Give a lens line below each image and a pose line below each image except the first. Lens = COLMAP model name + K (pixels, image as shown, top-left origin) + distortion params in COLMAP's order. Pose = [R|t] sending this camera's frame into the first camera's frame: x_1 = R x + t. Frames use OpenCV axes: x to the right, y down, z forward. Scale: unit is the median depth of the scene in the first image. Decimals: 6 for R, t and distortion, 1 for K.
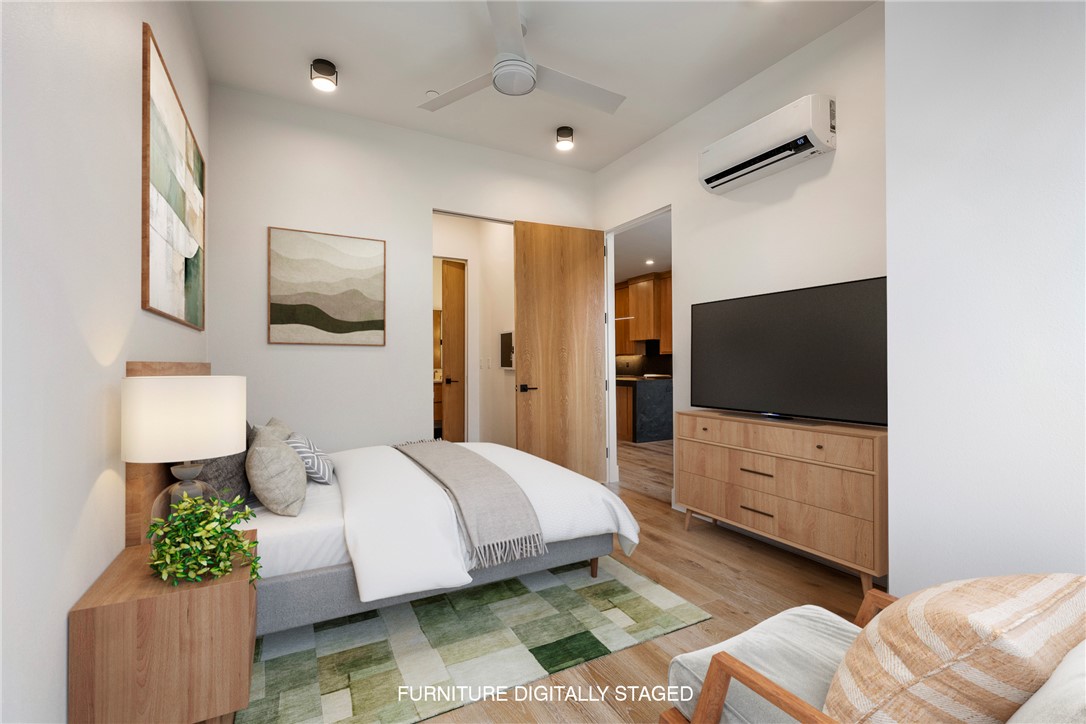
lens RADIAL K [[473.2, 0, 542.6], [0, 473.2, 359.7], [0, 0, 1]] dist [-0.000119, -0.000001]
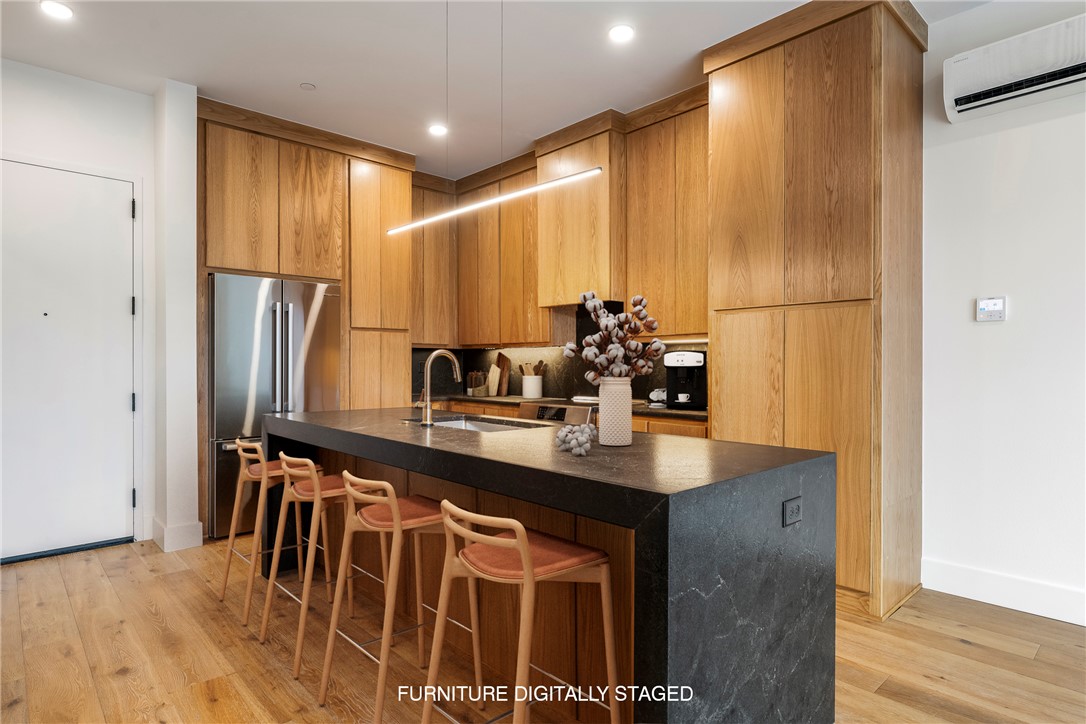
lens RADIAL K [[599.0, 0, 541.1], [0, 599.0, 363.4], [0, 0, 1]] dist [0.004409, 0.000023]
pose [[0.970187, 0.005900, 0.242287, 0.072240], [-0.008073, 0.999936, 0.007975, 0.001333], [-0.242225, -0.009693, 0.970172, 0.539845]]
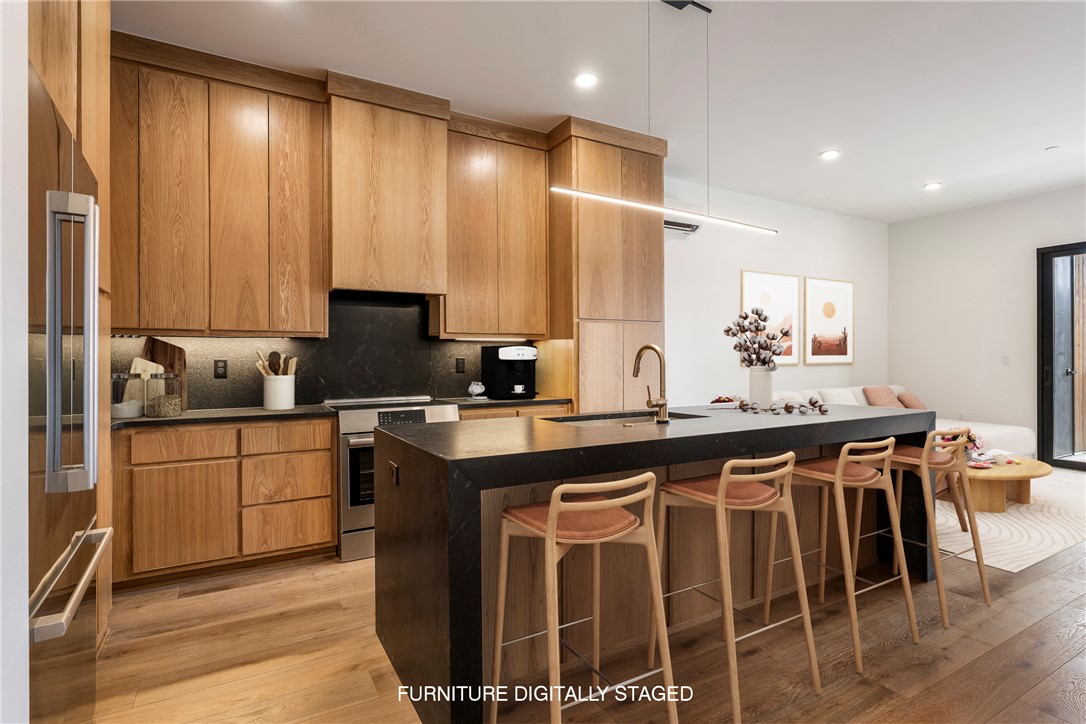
lens RADIAL K [[549.8, 0, 538.5], [0, 549.8, 359.6], [0, 0, 1]] dist [-0.007140, -0.001101]
pose [[-0.028963, 0.007635, 0.999551, -0.154436], [-0.003515, 0.999964, -0.007740, 0.007073], [-0.999574, -0.003737, -0.028935, 0.882093]]
